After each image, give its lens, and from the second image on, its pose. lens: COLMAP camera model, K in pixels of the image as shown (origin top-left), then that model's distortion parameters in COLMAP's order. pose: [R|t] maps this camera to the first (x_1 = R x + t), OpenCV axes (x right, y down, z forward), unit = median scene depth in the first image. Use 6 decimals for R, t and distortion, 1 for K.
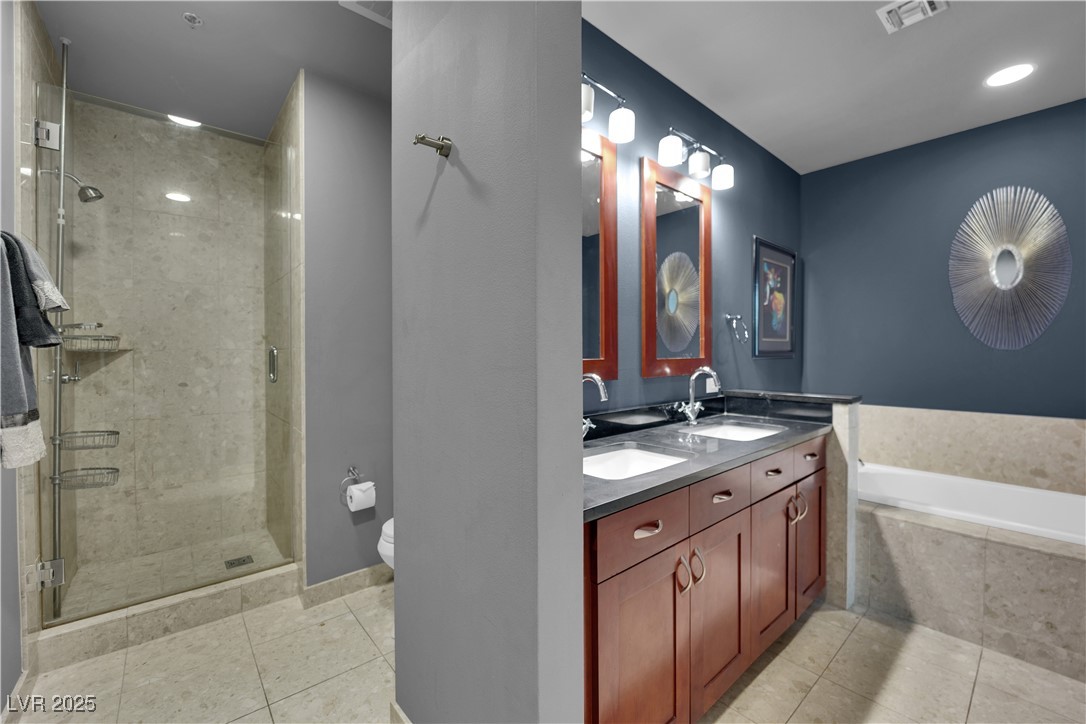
lens RADIAL K [[441.0, 0, 544.1], [0, 441.0, 359.5], [0, 0, 1]] dist [-0.011174, -0.002556]
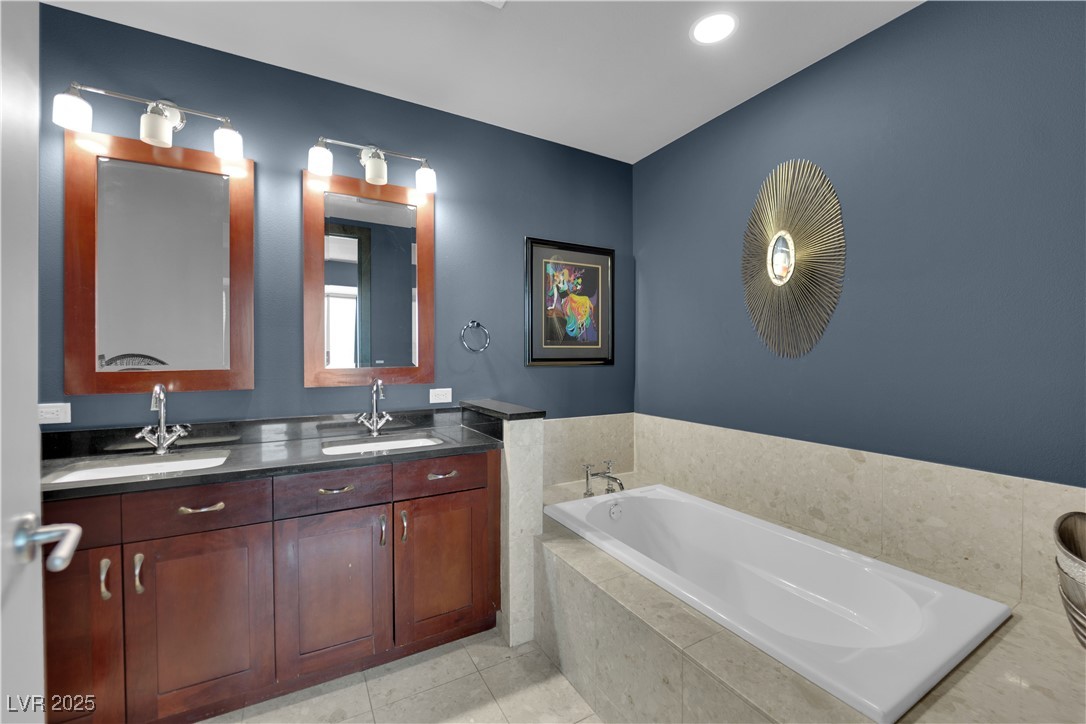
lens RADIAL K [[441.0, 0, 547.8], [0, 441.0, 359.6], [0, 0, 1]] dist [-0.011174, -0.002556]
pose [[0.978836, 0.001507, -0.204642, 0.780617], [-0.002841, 0.999977, -0.006225, -0.014049], [0.204627, 0.006674, 0.978817, 0.099007]]
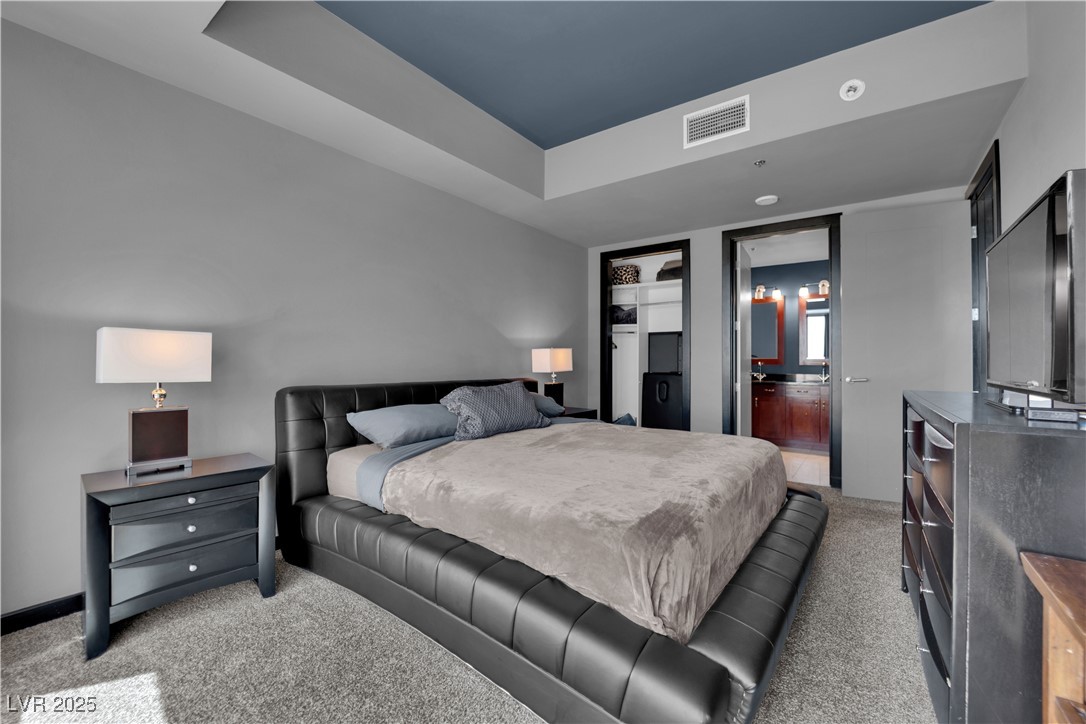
lens RADIAL K [[441.0, 0, 547.6], [0, 441.0, 360.1], [0, 0, 1]] dist [-0.011174, -0.002556]
pose [[0.227077, 0.004250, -0.973868, 2.255756], [-0.012069, 0.999926, 0.001550, 0.018958], [0.973802, 0.011401, 0.227111, -1.138362]]
